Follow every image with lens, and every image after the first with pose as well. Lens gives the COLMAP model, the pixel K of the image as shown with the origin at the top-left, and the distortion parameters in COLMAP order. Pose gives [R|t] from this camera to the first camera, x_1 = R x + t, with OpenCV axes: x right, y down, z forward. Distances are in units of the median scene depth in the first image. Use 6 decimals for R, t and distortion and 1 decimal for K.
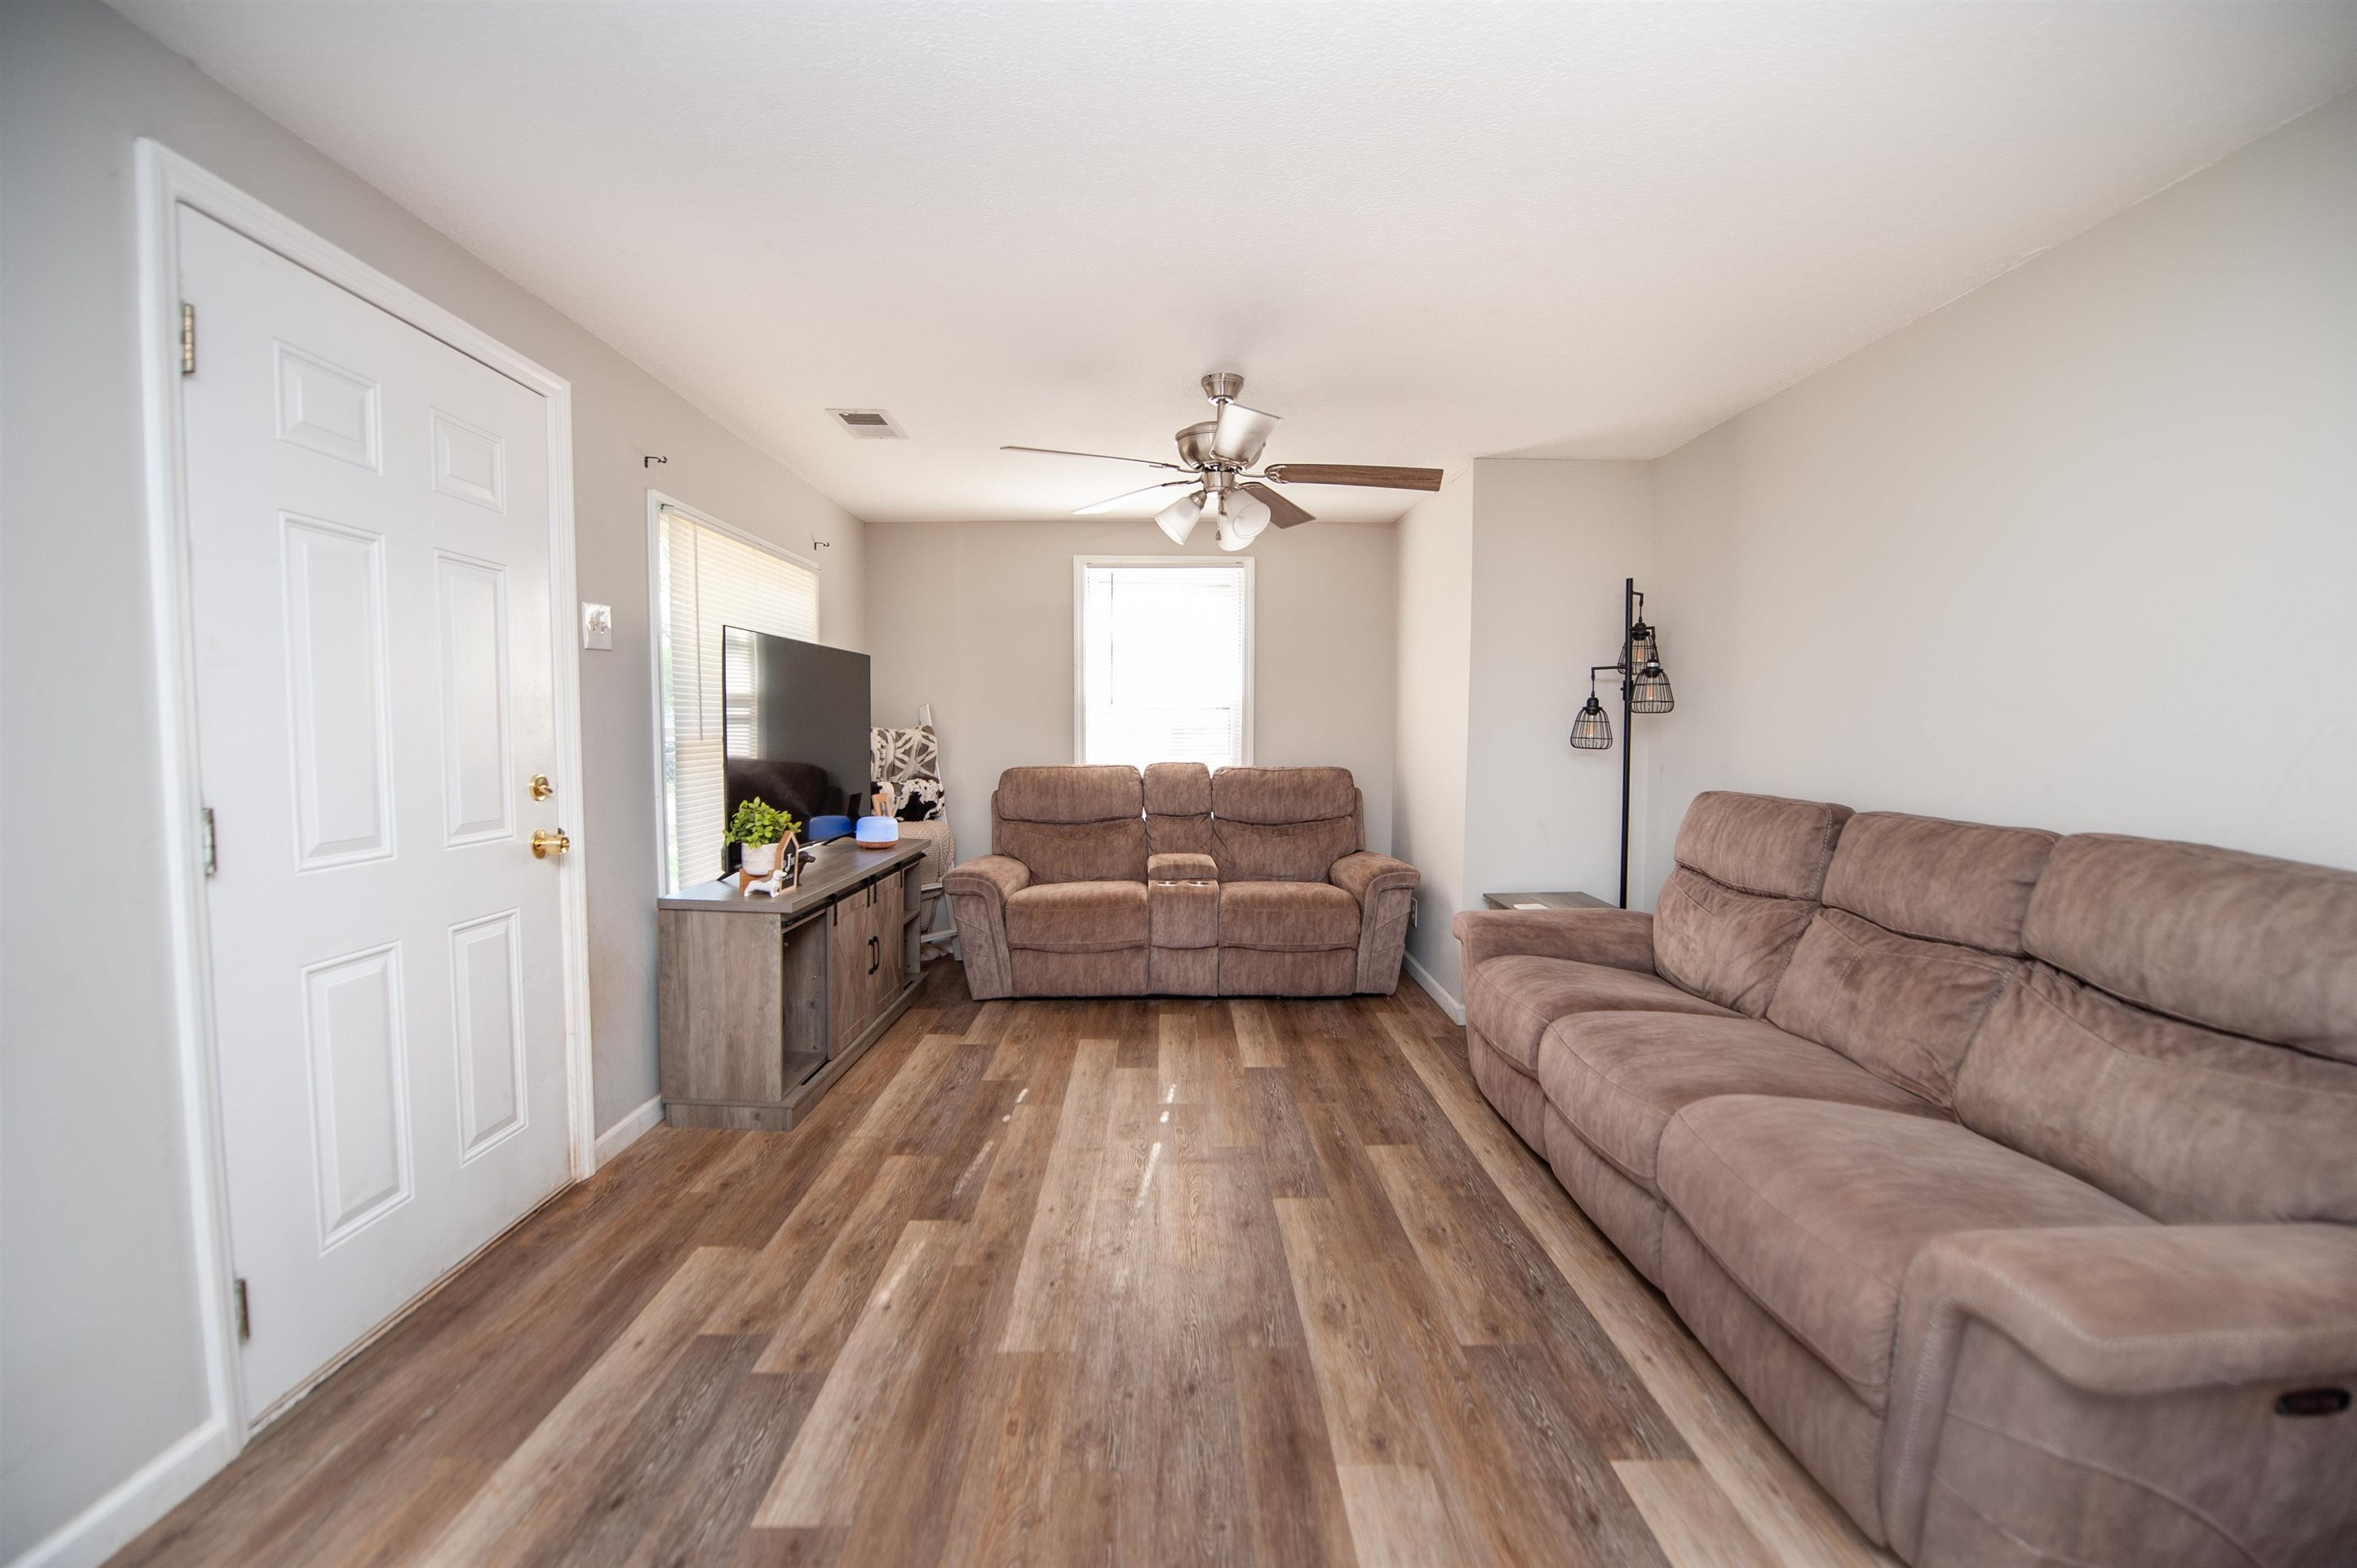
lens RADIAL K [[949.0, 0, 1173.0], [0, 949.0, 799.8], [0, 0, 1]] dist [-0.020925, -0.001650]
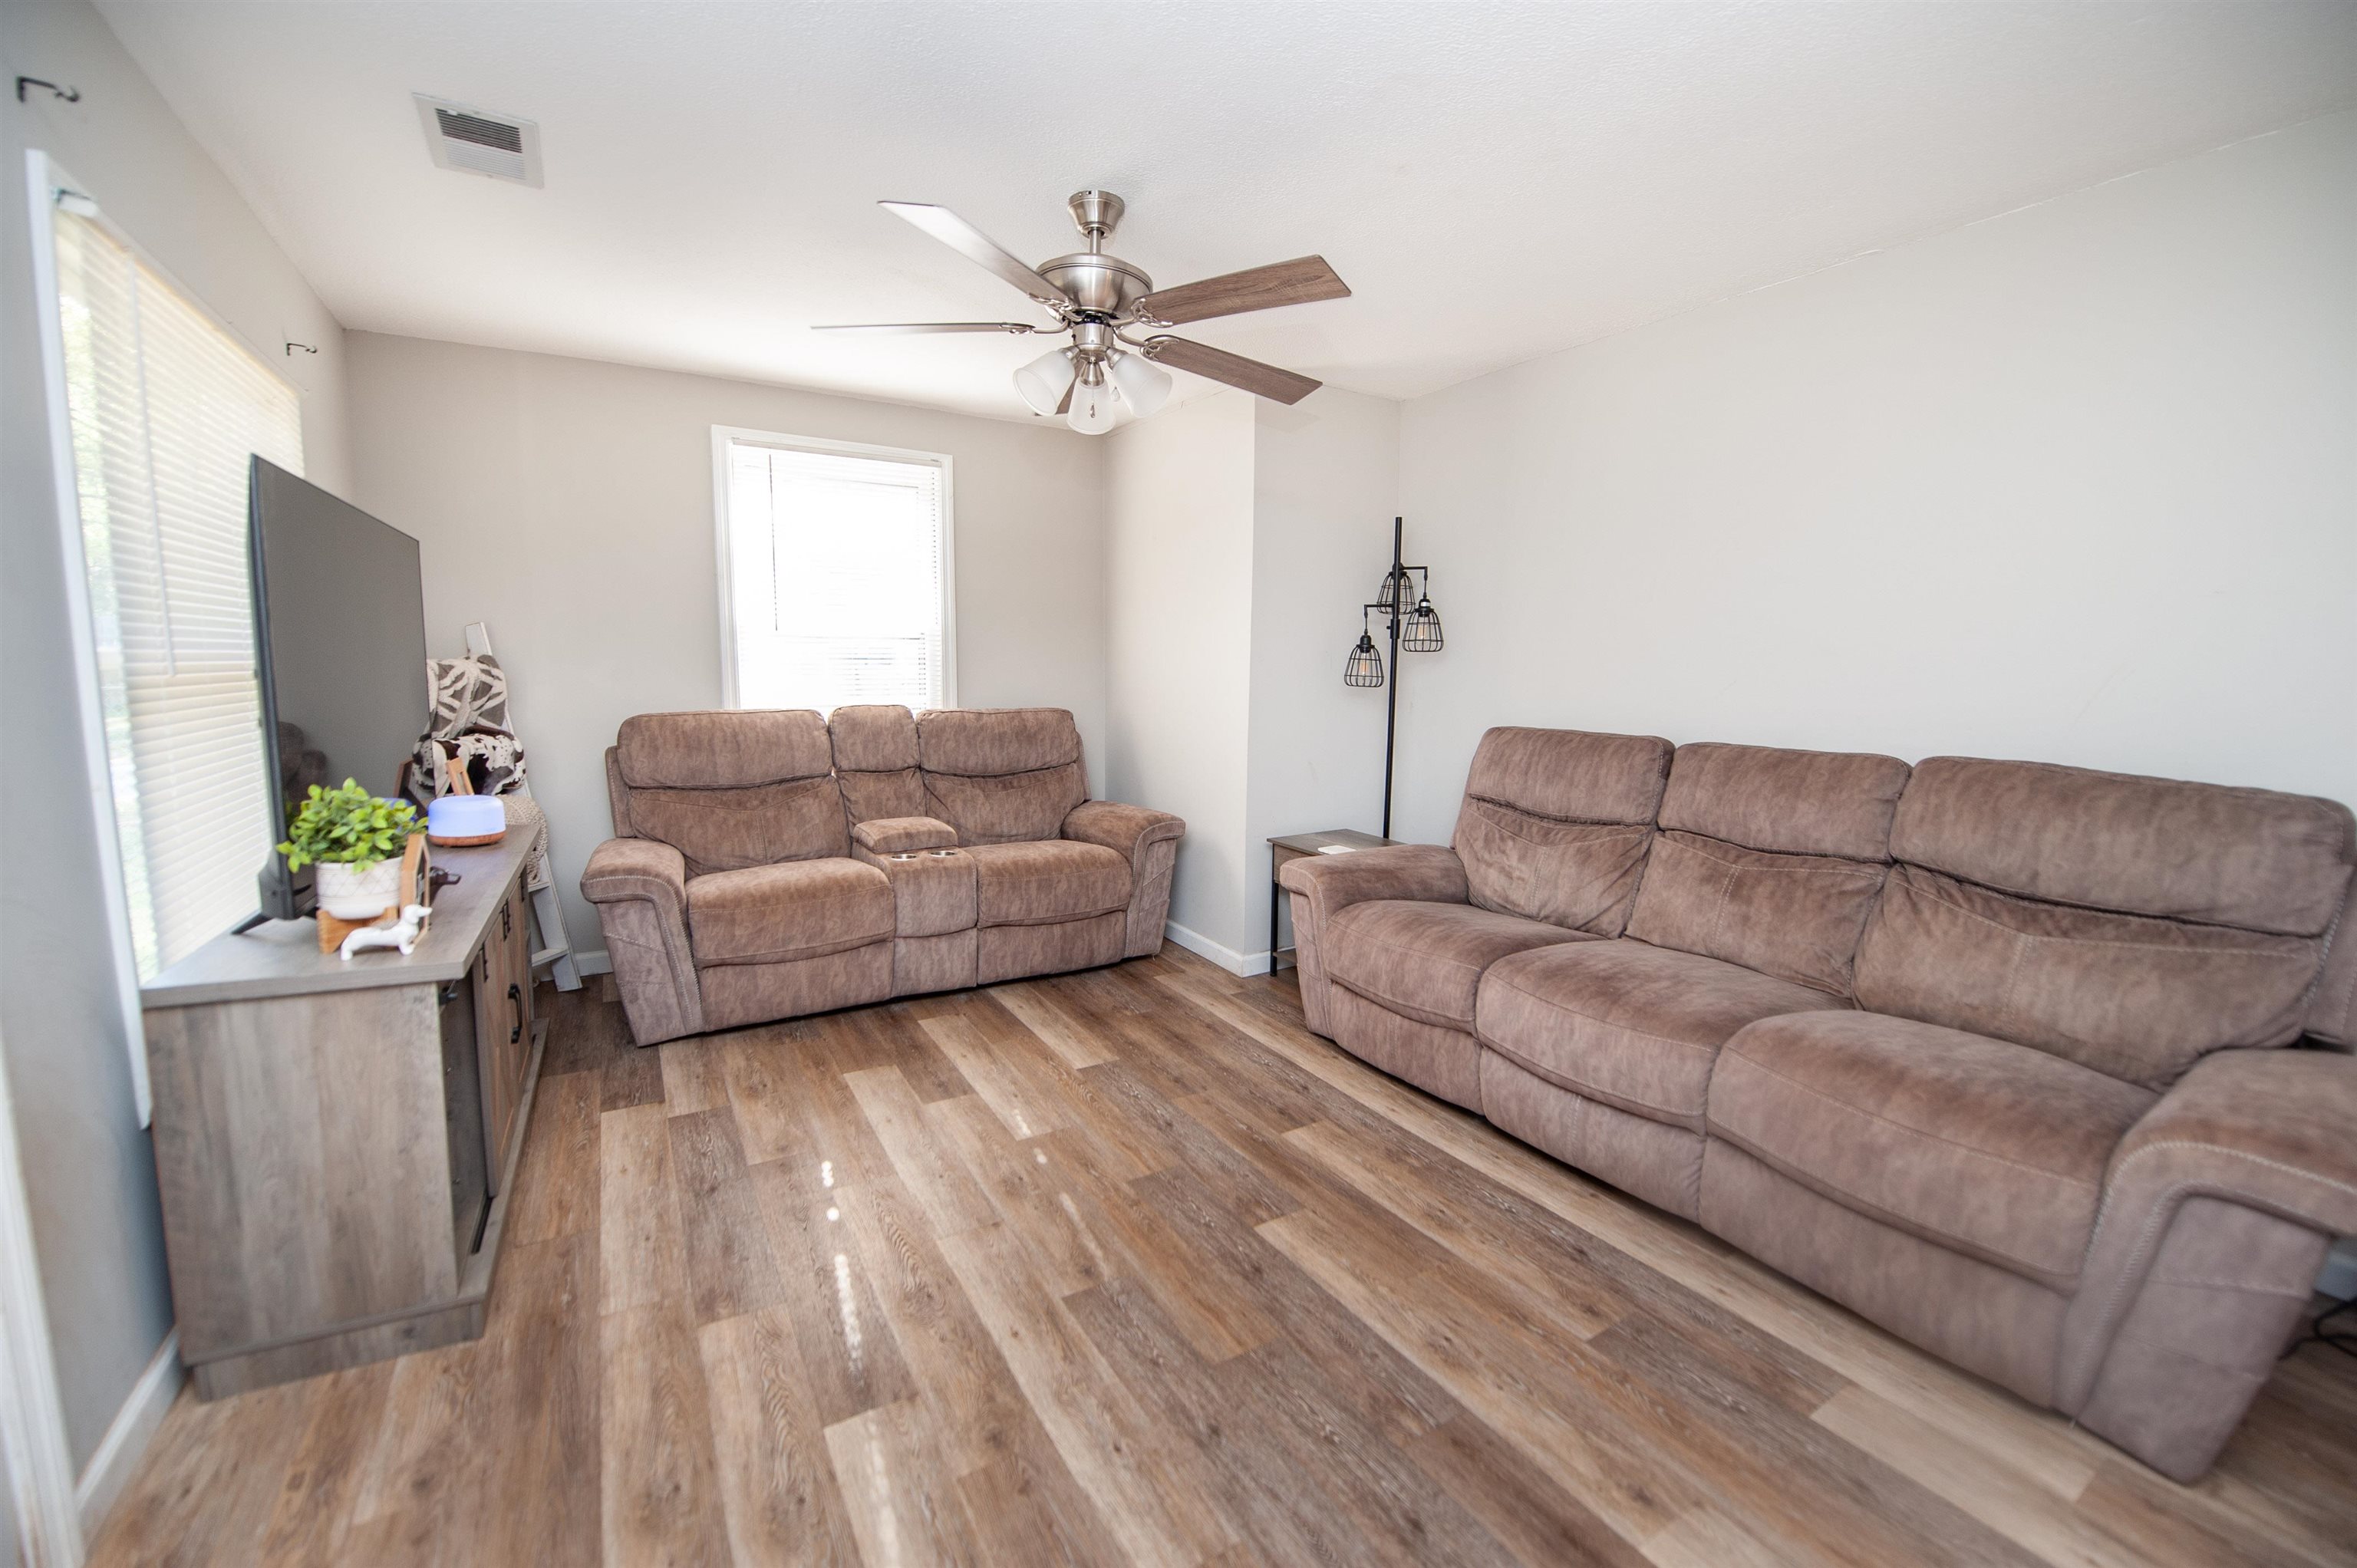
lens RADIAL K [[949.0, 0, 1182.9], [0, 949.0, 799.3], [0, 0, 1]] dist [-0.020925, -0.001650]
pose [[0.858188, -0.061709, 0.509613, -0.304887], [0.029250, 0.997014, 0.071470, -0.015581], [-0.512501, -0.046428, 0.857430, 0.289090]]
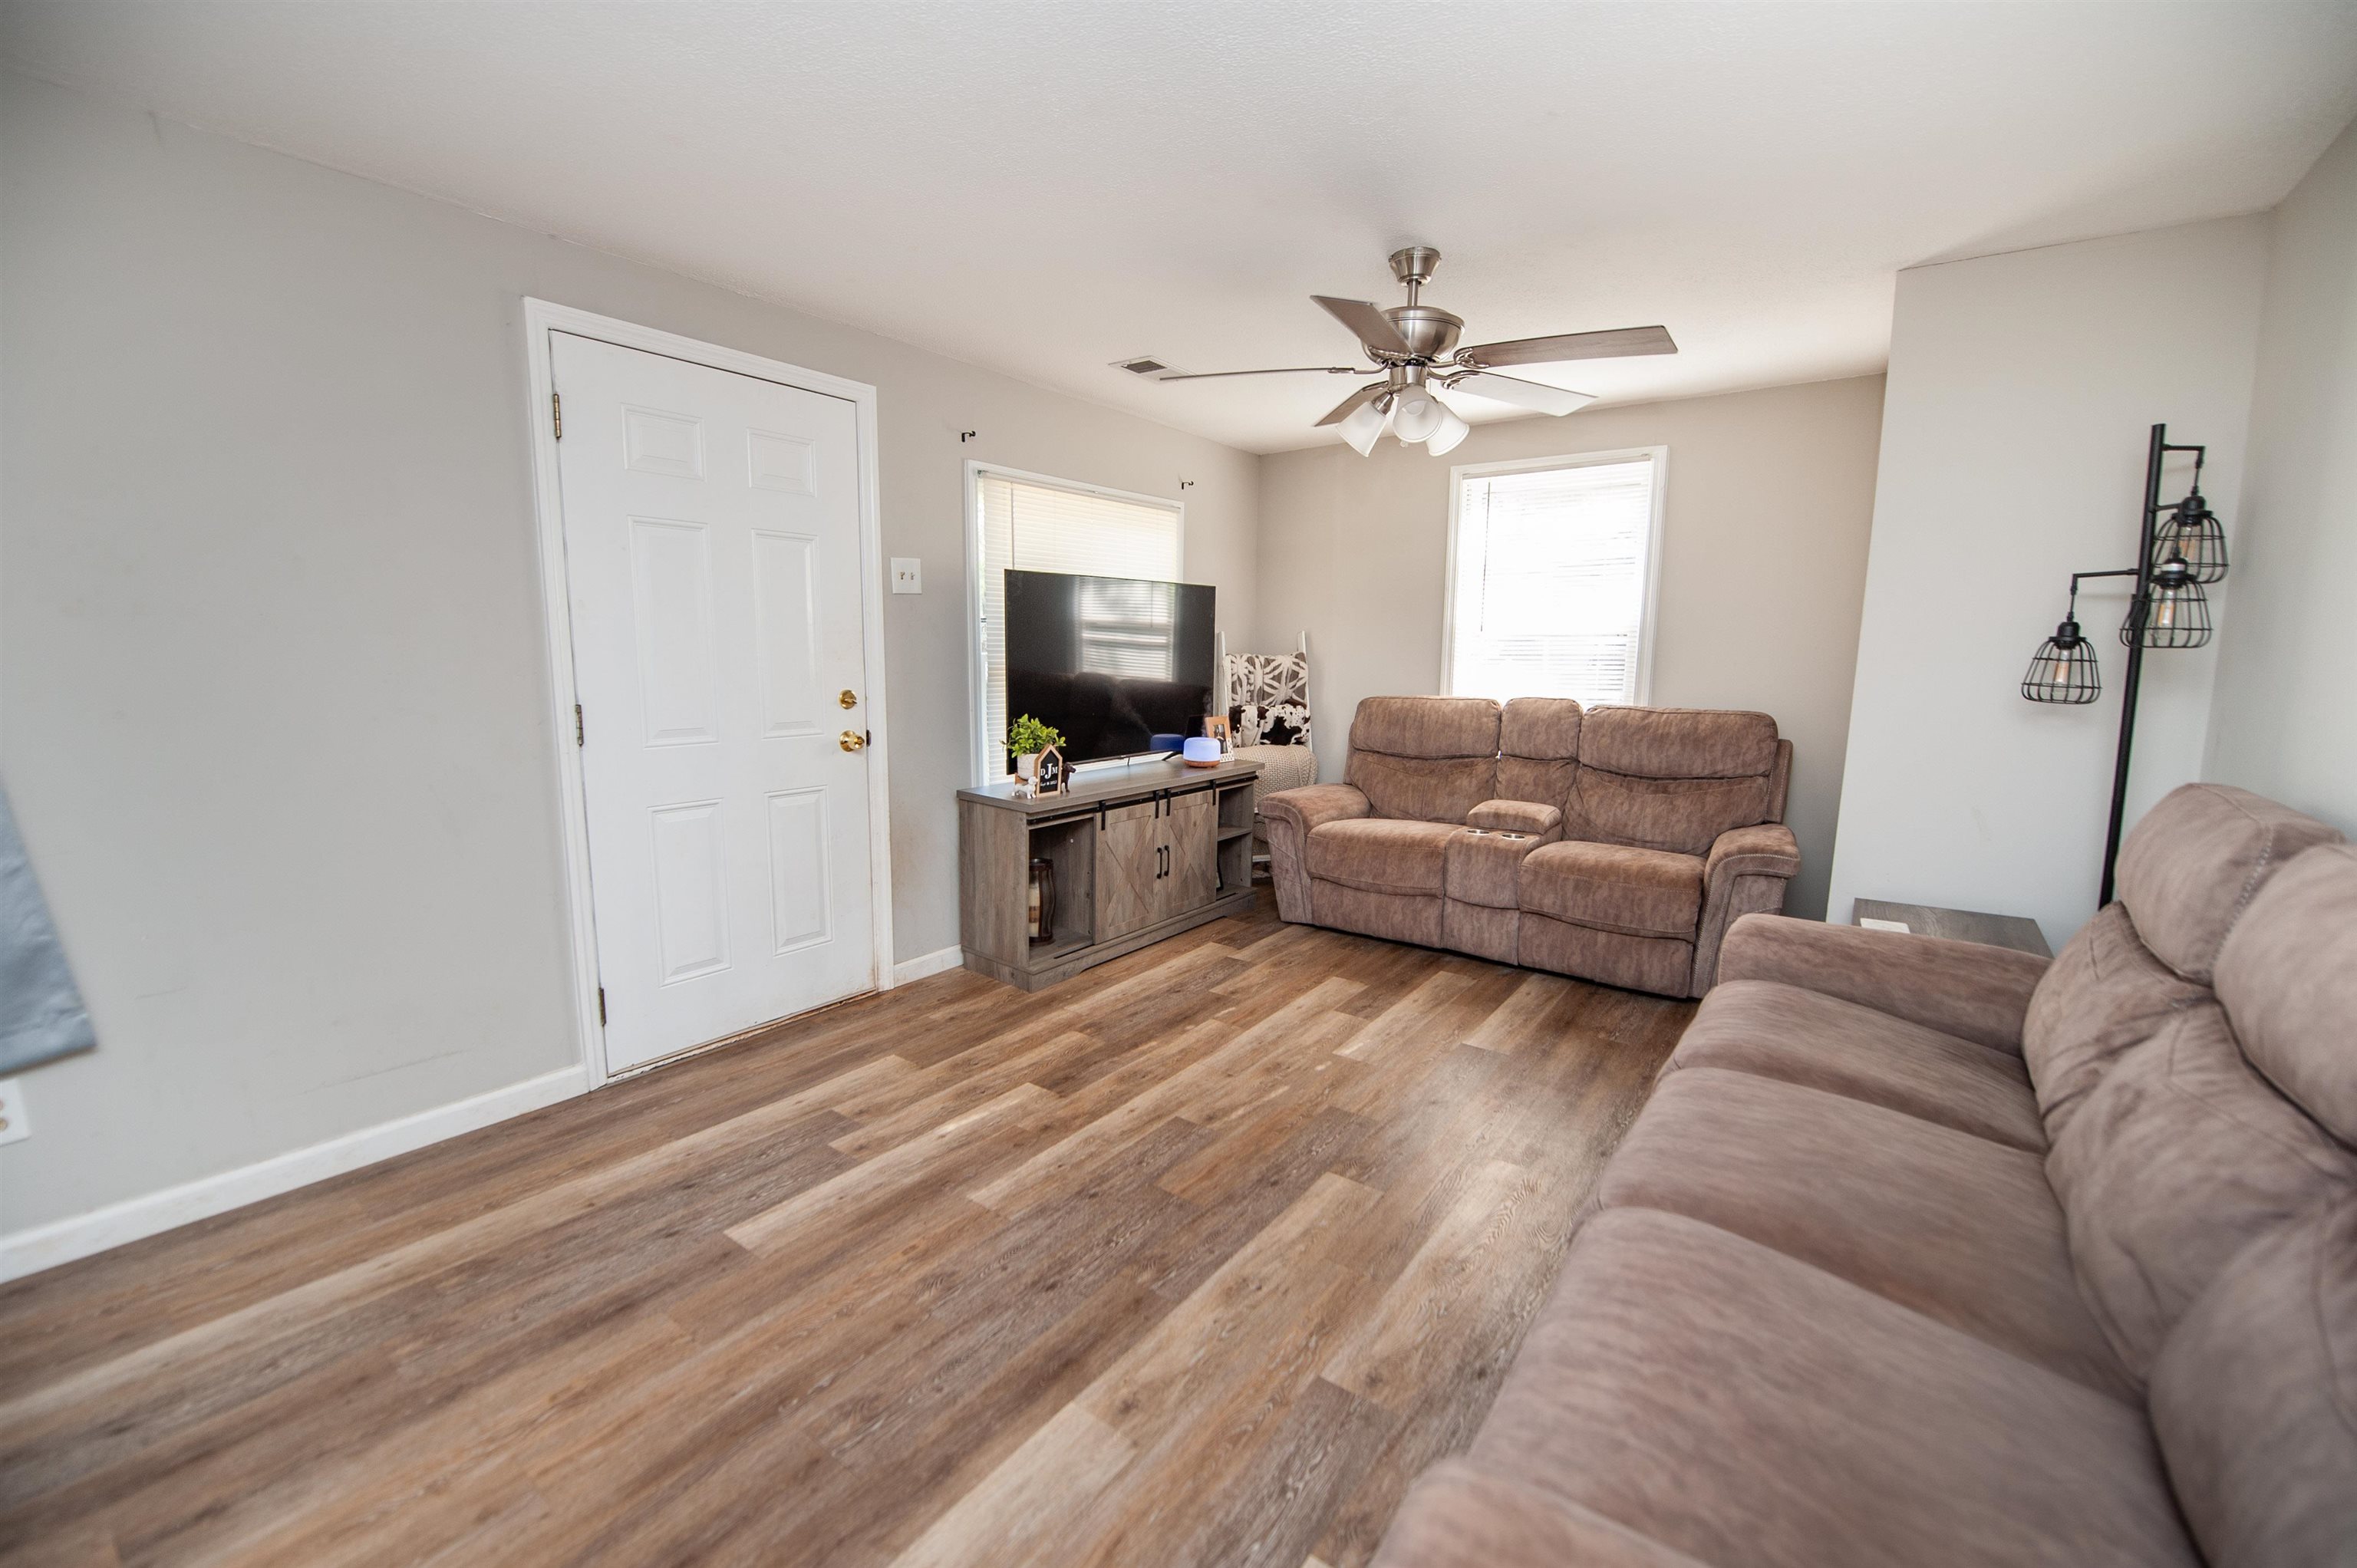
lens RADIAL K [[949.0, 0, 1166.6], [0, 949.0, 799.6], [0, 0, 1]] dist [-0.020925, -0.001650]
pose [[0.791393, 0.101630, -0.602801, 0.439397], [-0.052476, 0.993738, 0.098647, -0.023301], [0.609051, -0.046436, 0.791770, 0.157590]]
